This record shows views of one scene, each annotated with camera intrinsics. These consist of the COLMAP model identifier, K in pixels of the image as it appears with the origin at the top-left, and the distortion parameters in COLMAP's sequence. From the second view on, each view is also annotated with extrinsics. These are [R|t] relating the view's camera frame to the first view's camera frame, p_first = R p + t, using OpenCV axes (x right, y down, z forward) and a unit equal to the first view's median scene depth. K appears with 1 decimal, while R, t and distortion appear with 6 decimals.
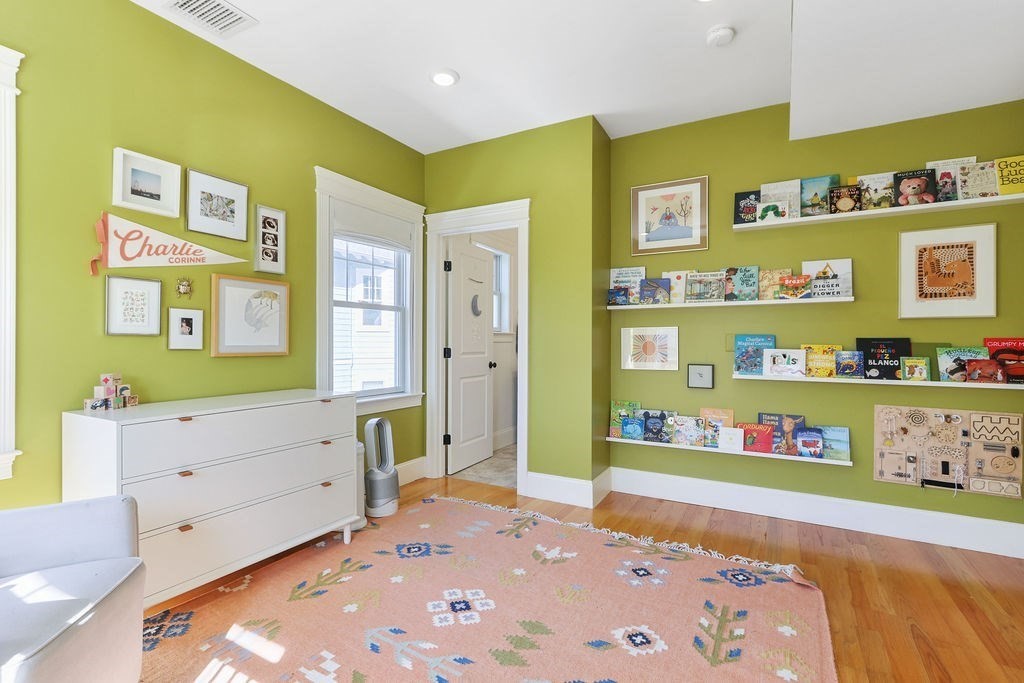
lens RADIAL K [[467.3, 0, 514.0], [0, 467.3, 341.7], [0, 0, 1]] dist [-0.004631, 0.000068]
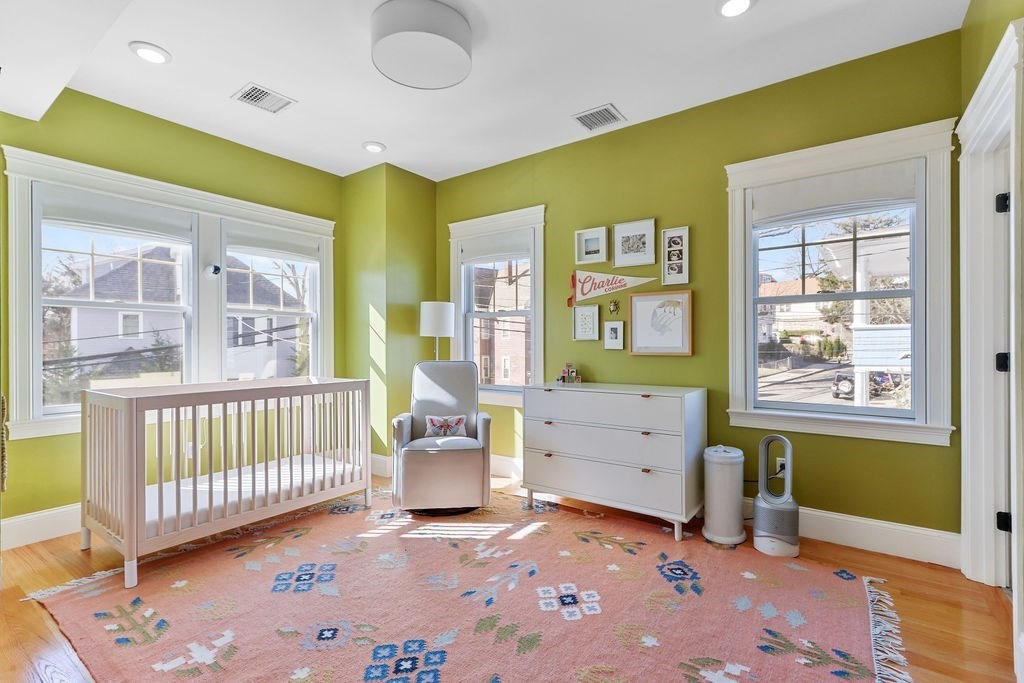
lens RADIAL K [[467.3, 0, 513.5], [0, 467.3, 344.4], [0, 0, 1]] dist [-0.004631, 0.000068]
pose [[-0.111874, -0.005522, -0.993707, 0.747551], [0.001858, 0.999982, -0.005766, 0.008844], [0.993721, -0.002491, -0.111861, 0.809259]]
